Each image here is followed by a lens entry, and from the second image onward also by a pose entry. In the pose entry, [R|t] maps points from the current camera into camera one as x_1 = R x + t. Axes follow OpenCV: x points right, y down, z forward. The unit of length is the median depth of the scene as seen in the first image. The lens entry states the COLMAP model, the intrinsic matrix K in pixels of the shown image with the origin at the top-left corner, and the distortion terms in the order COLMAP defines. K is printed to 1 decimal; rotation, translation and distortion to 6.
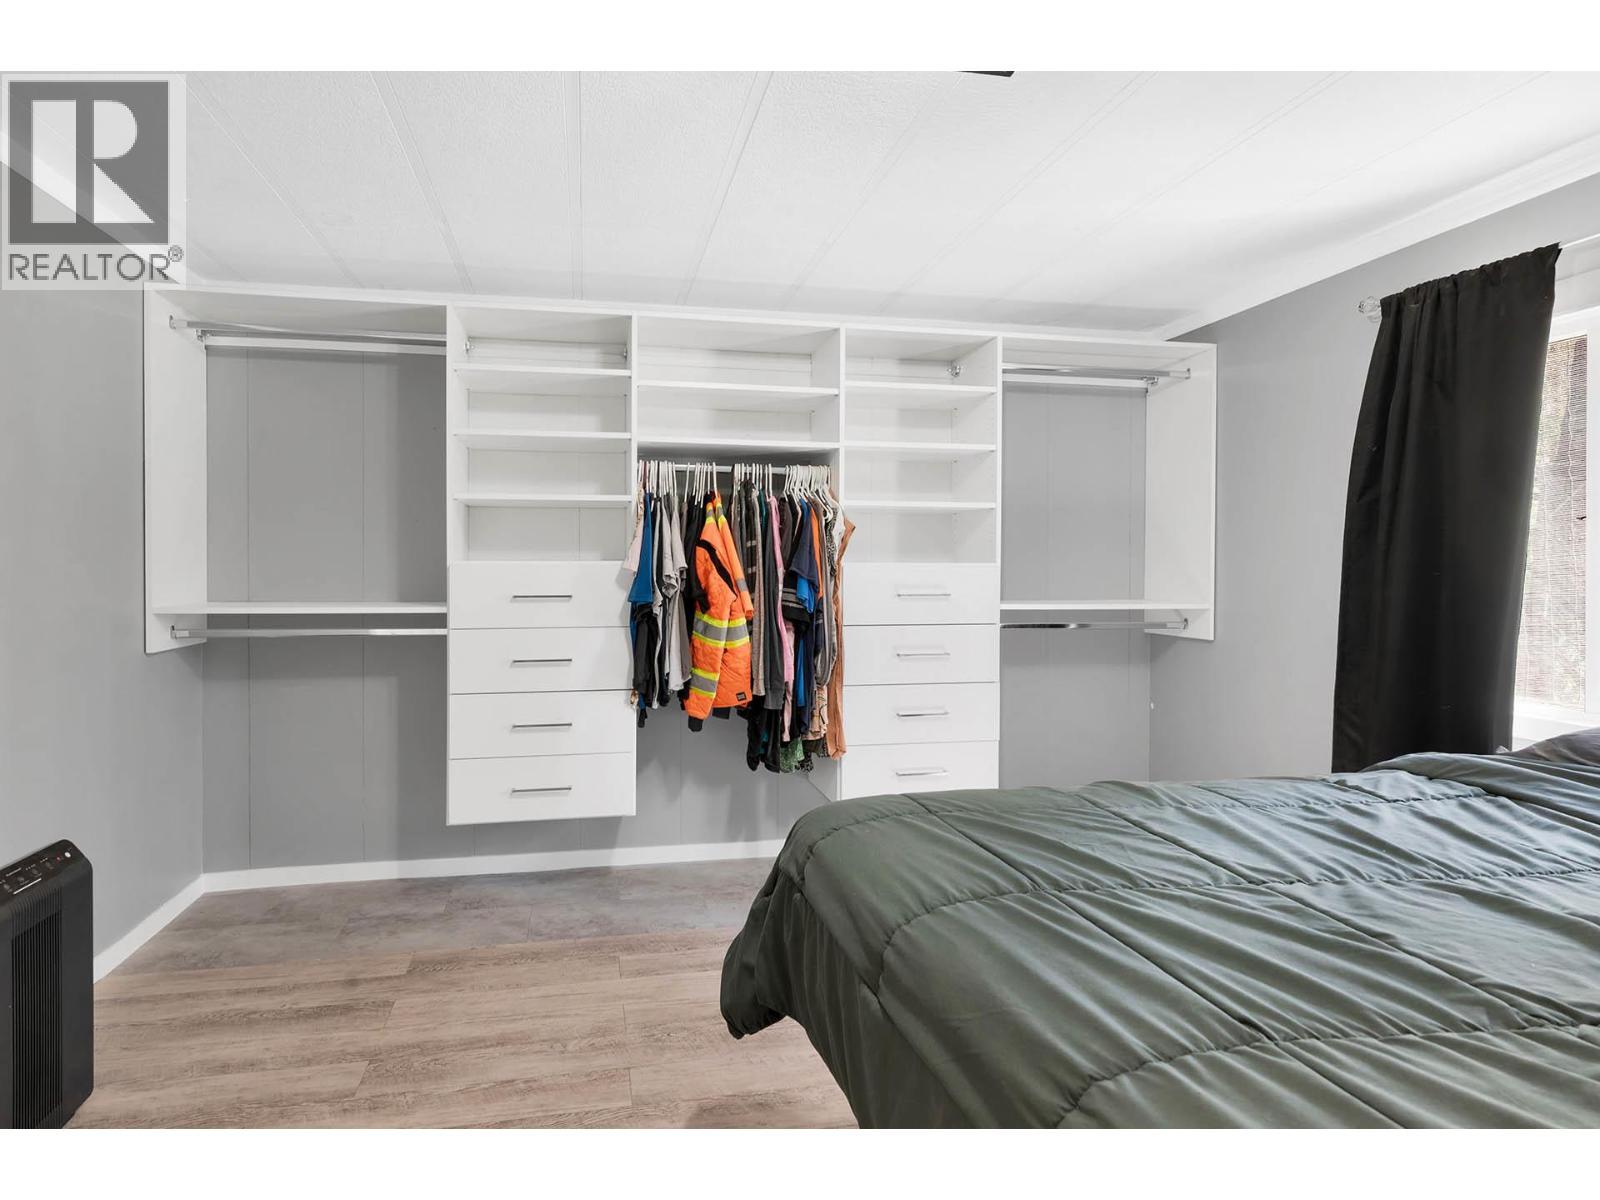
lens RADIAL K [[887.6, 0, 798.3], [0, 887.6, 576.8], [0, 0, 1]] dist [-0.001072, -0.000369]
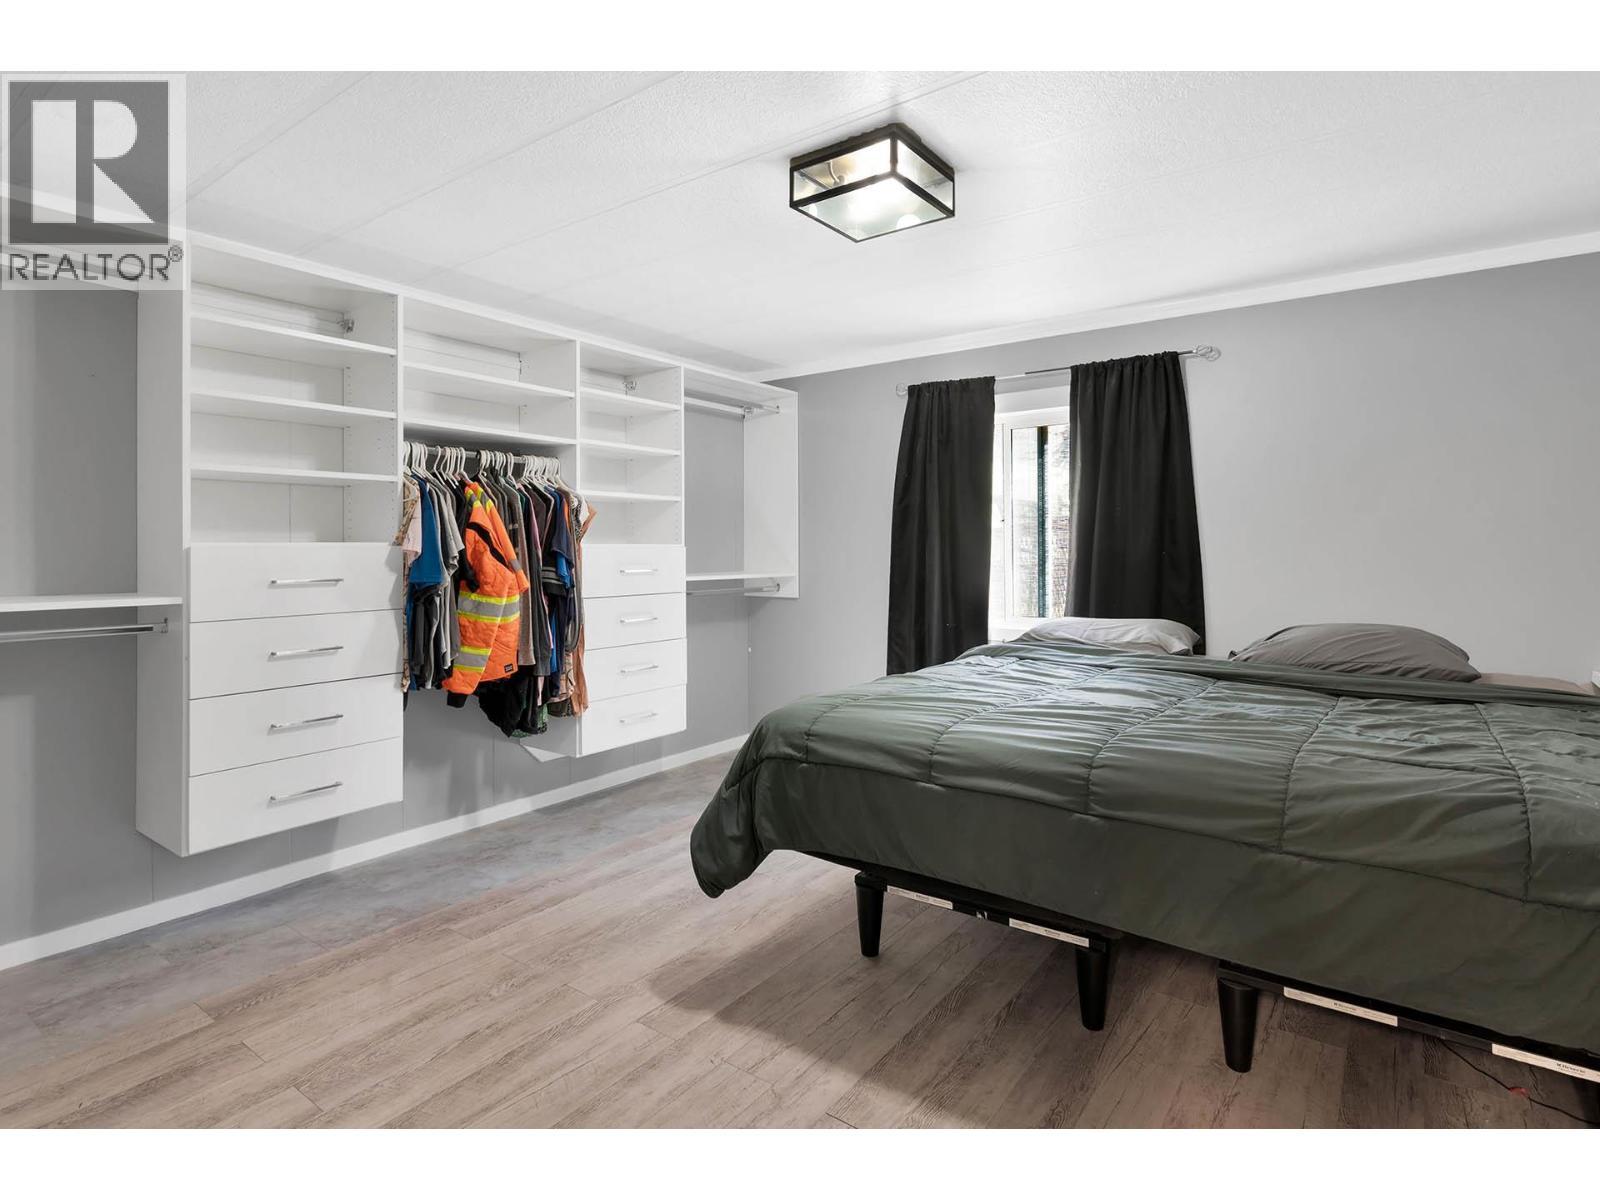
lens RADIAL K [[1002.5, 0, 800.2], [0, 1002.5, 540.1], [0, 0, 1]] dist [0.000208, 0.000735]
pose [[0.660640, 0.002447, 0.750699, -0.736711], [0.011646, 0.999841, -0.013508, -0.000176], [-0.750612, 0.017667, 0.660507, -0.072603]]
